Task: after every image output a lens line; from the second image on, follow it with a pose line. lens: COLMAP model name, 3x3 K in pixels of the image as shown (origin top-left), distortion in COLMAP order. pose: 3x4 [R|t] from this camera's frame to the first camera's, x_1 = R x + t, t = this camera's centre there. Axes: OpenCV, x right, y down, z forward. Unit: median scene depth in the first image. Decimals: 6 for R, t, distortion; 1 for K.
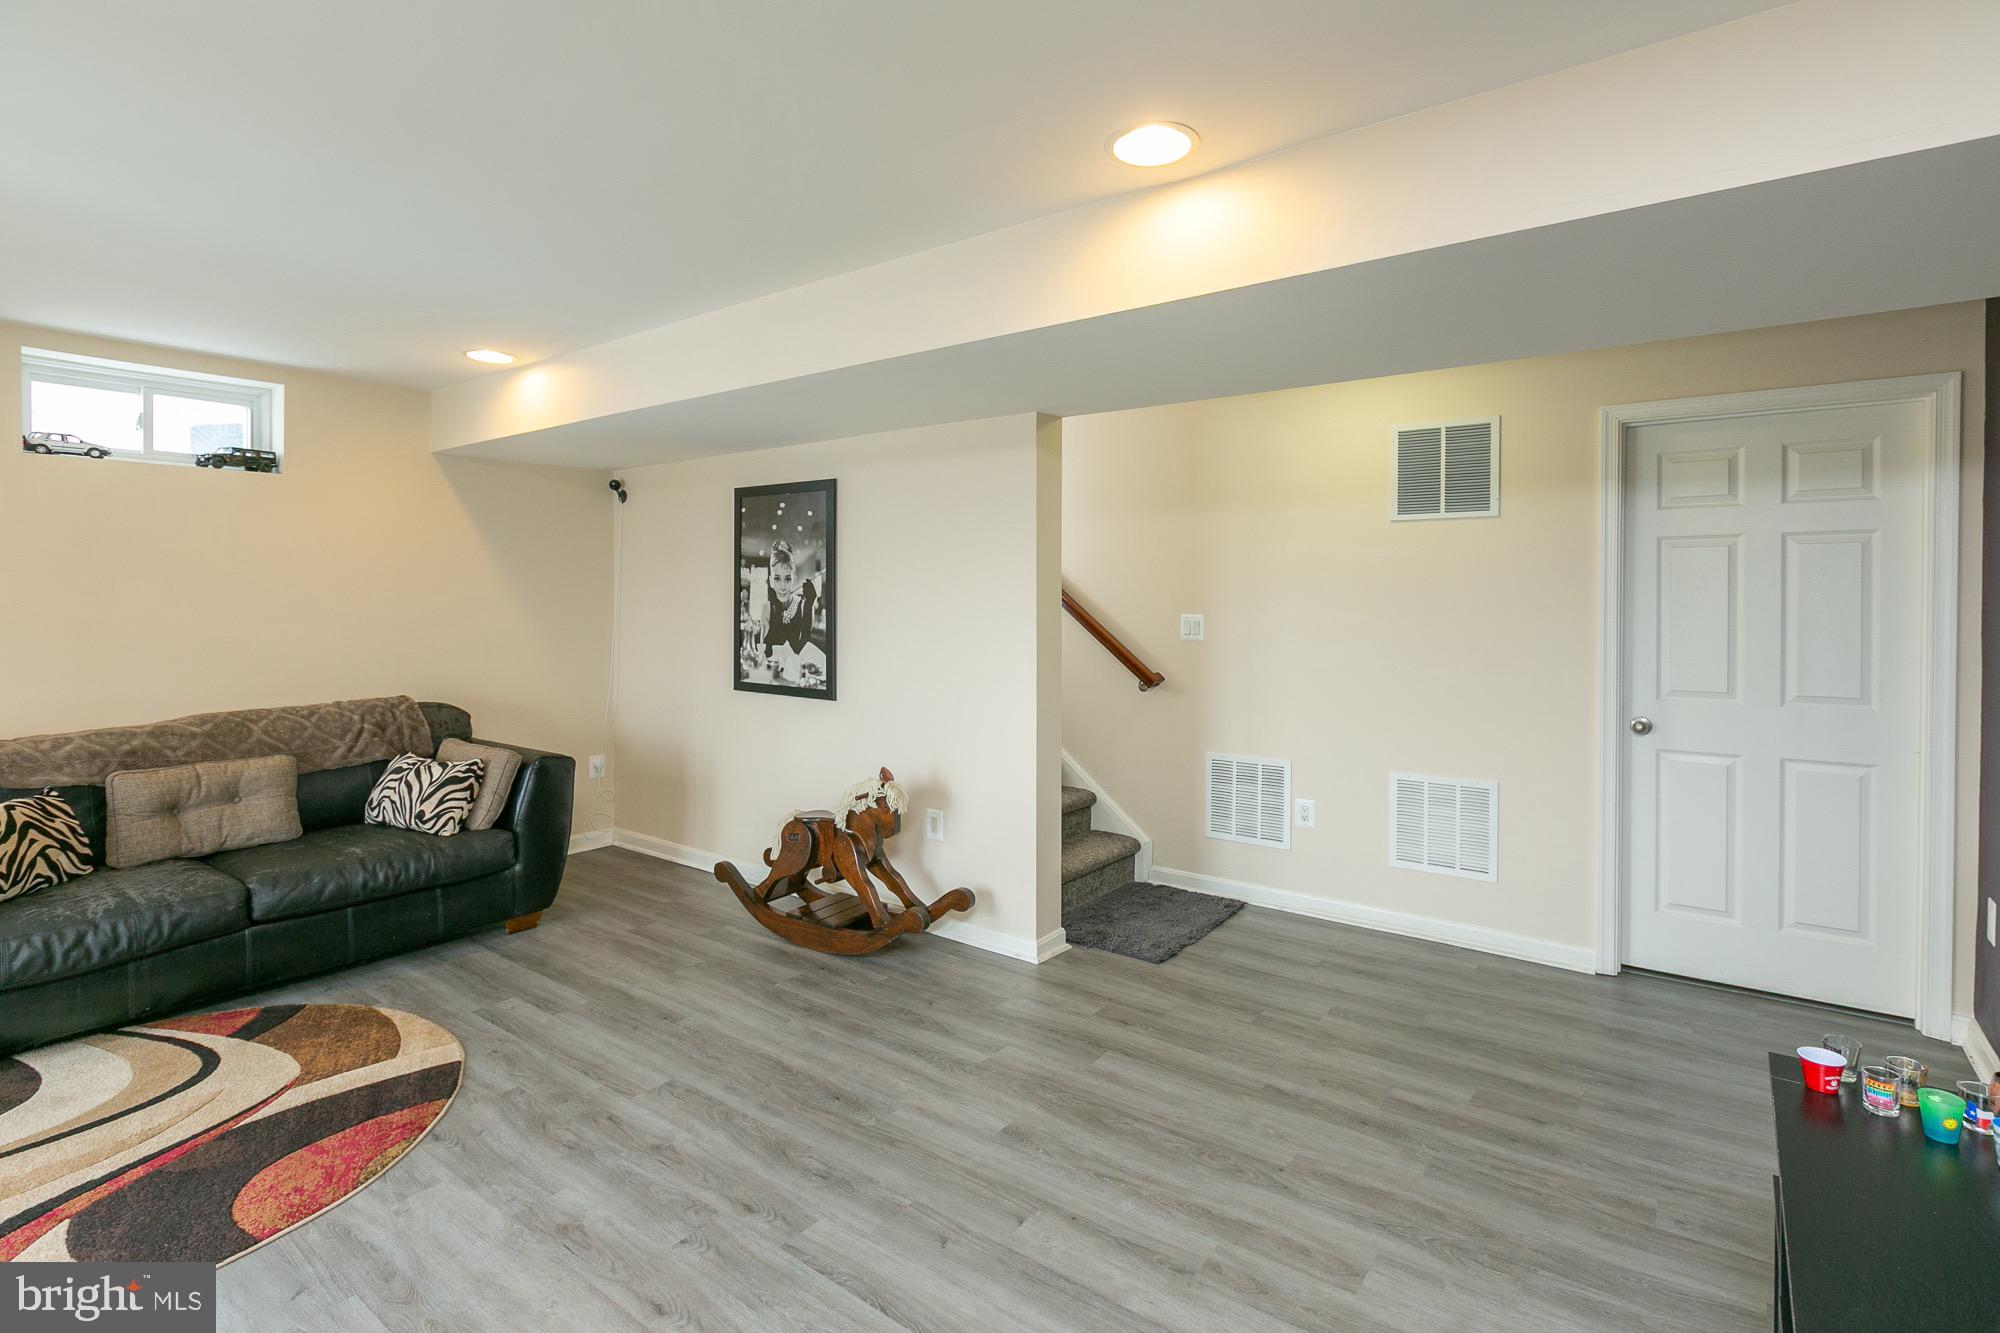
lens RADIAL K [[944.8, 0, 1057.6], [0, 944.8, 609.4], [0, 0, 1]] dist [0.001439, -0.002000]
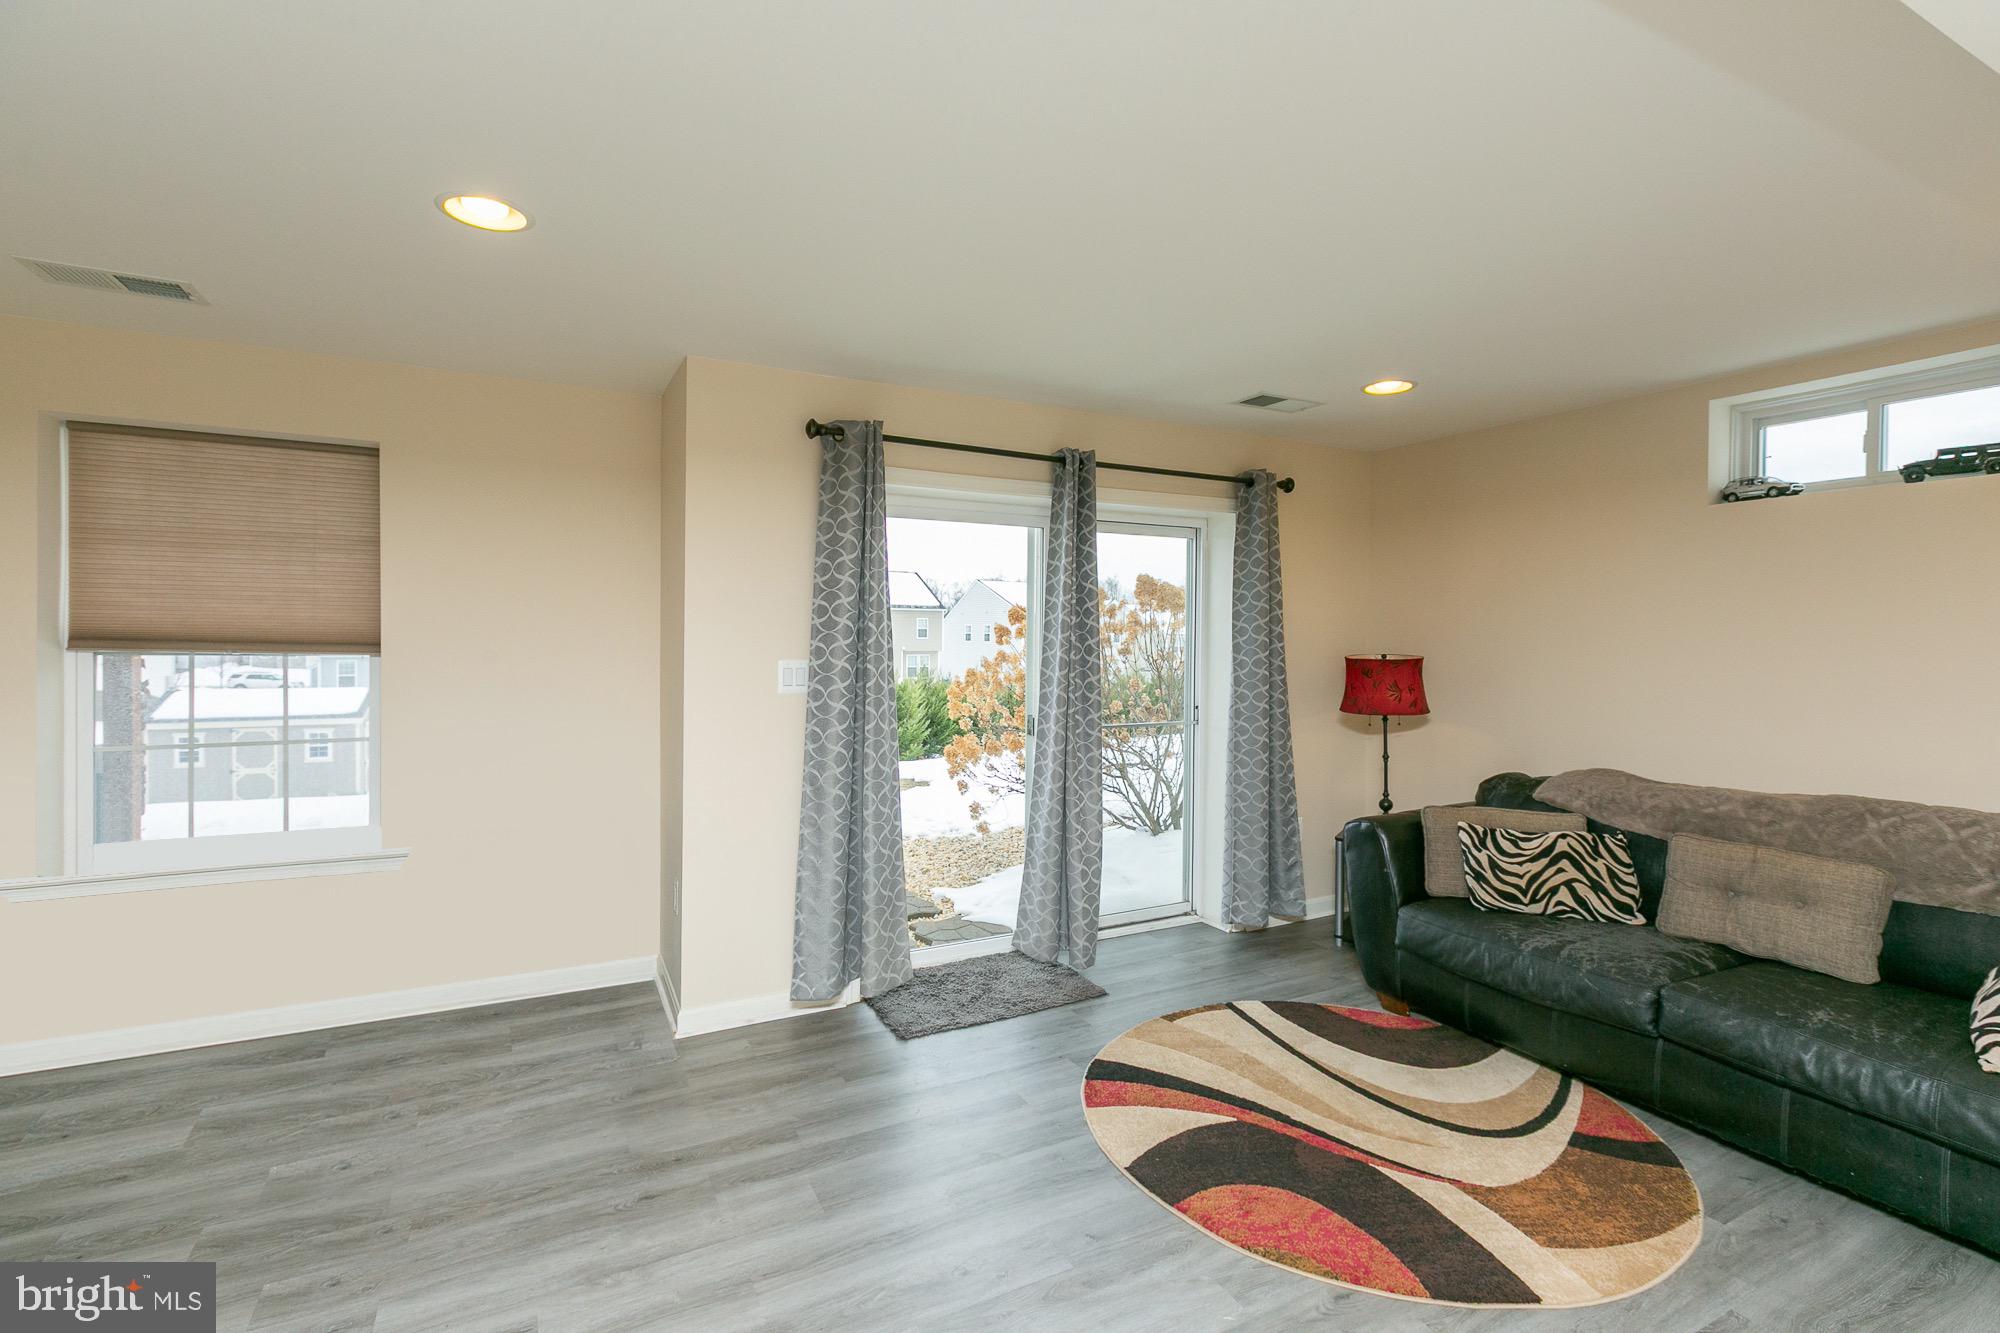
lens RADIAL K [[905.2, 0, 956.4], [0, 905.2, 641.6], [0, 0, 1]] dist [-0.000032, -0.000427]
pose [[-0.489595, 0.000173, -0.871950, 0.140711], [-0.019983, 0.999735, 0.011418, -0.014148], [0.871721, 0.023015, -0.489461, 0.741695]]
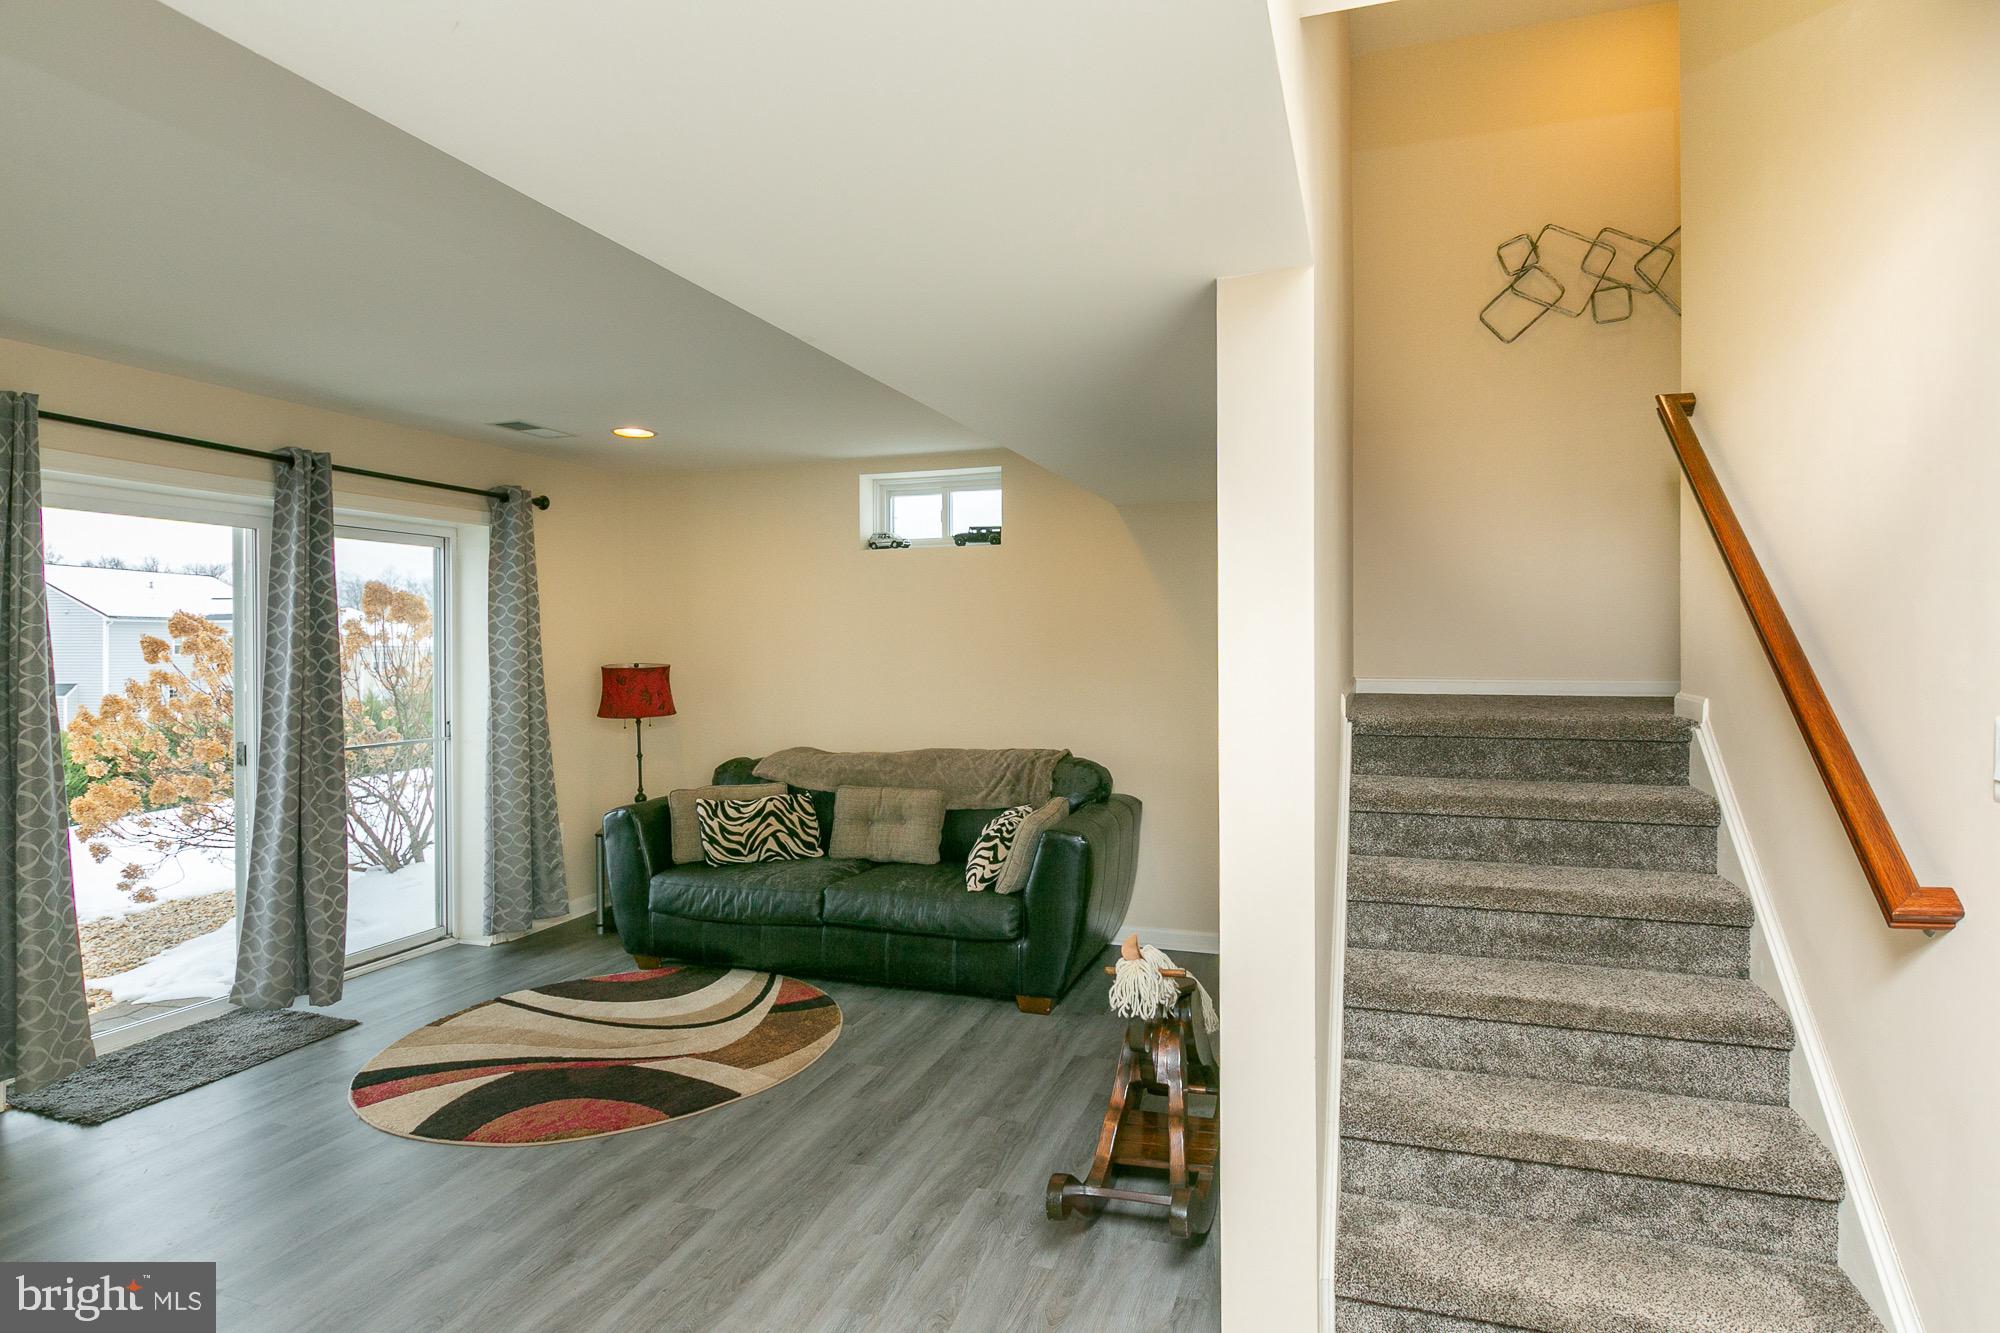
lens RADIAL K [[1056.0, 0, 1045.9], [0, 1056.0, 662.0], [0, 0, 1]] dist [0.009629, -0.002405]
pose [[0.288333, 0.009930, -0.957479, 0.469725], [-0.007896, 0.999937, 0.007993, -0.014659], [0.957498, 0.005255, 0.288394, 0.776310]]
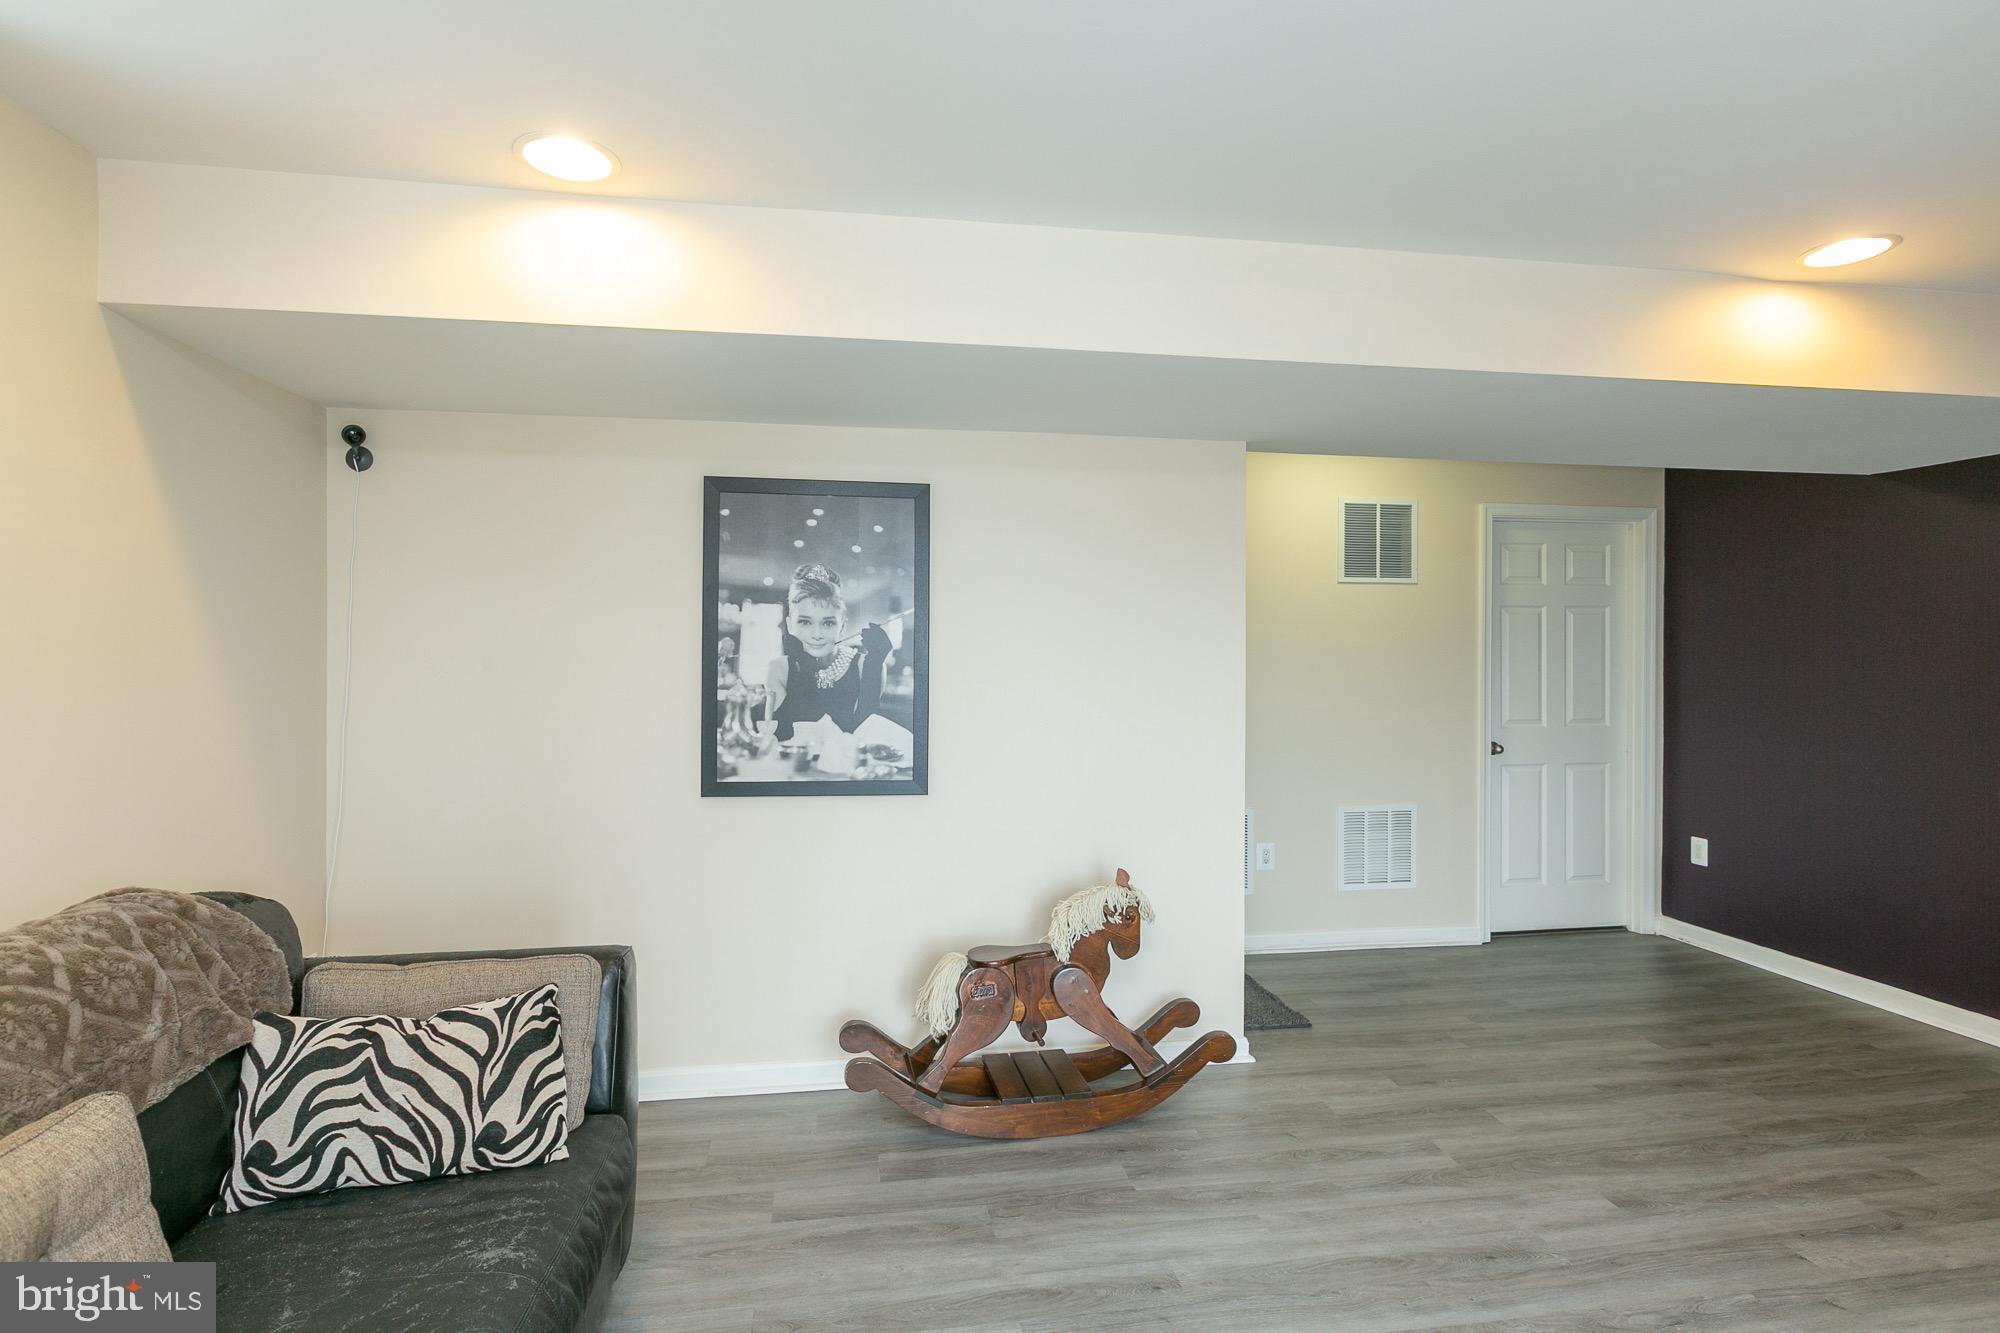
lens RADIAL K [[986.5, 0, 990.7], [0, 986.5, 660.7], [0, 0, 1]] dist [0.000745, -0.001460]
pose [[0.714371, -0.007059, 0.699731, -0.859930], [0.007376, 0.999970, 0.002557, -0.007276], [-0.699728, 0.003335, 0.714401, 0.516437]]
